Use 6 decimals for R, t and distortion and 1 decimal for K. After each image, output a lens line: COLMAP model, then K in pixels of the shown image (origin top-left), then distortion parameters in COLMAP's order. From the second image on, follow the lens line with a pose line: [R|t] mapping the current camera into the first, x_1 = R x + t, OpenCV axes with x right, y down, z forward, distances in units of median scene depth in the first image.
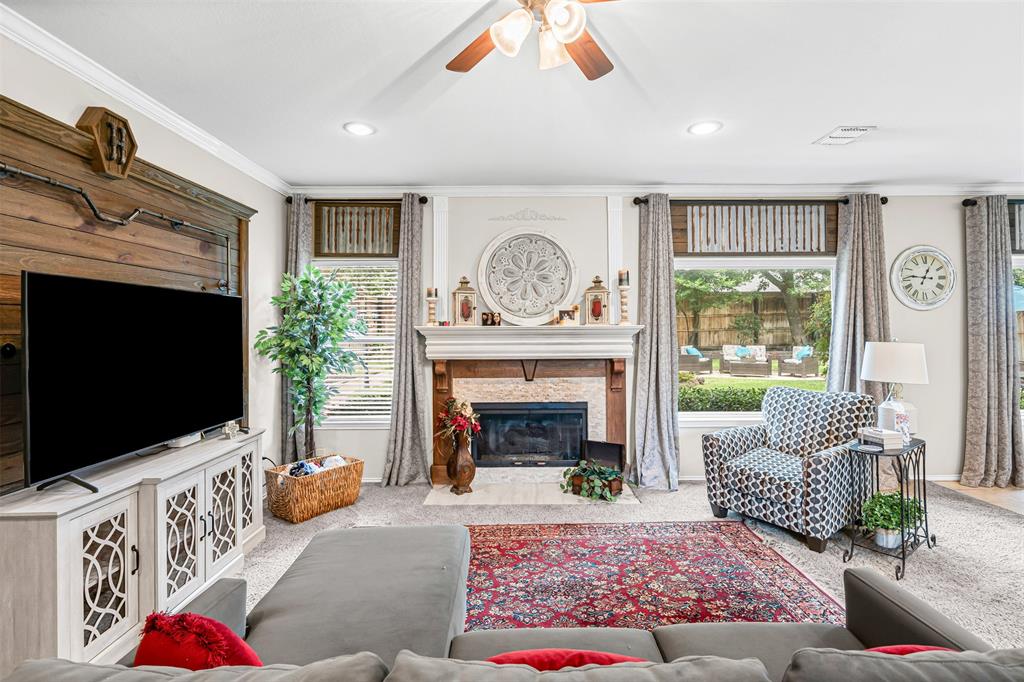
lens RADIAL K [[481.2, 0, 514.8], [0, 481.2, 332.6], [0, 0, 1]] dist [-0.005779, 0.001552]
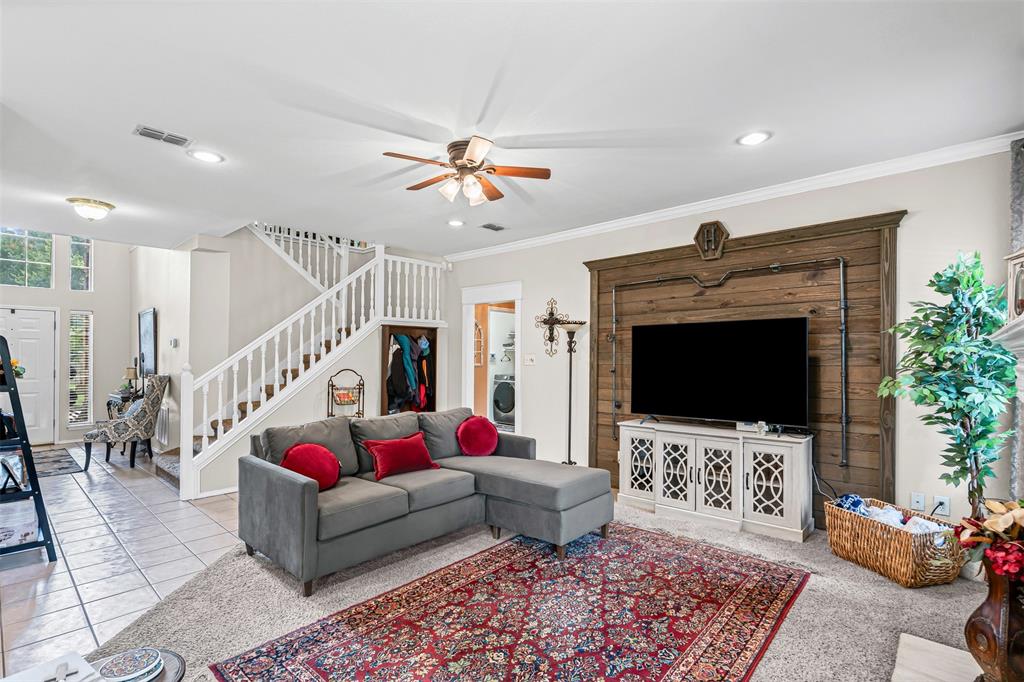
lens RADIAL K [[481.2, 0, 512.6], [0, 481.2, 350.5], [0, 0, 1]] dist [-0.005779, 0.001552]
pose [[-0.665249, -0.005140, -0.746604, 0.850950], [0.003079, 0.999949, -0.009627, 0.013430], [0.746616, -0.008703, -0.665199, 1.502904]]
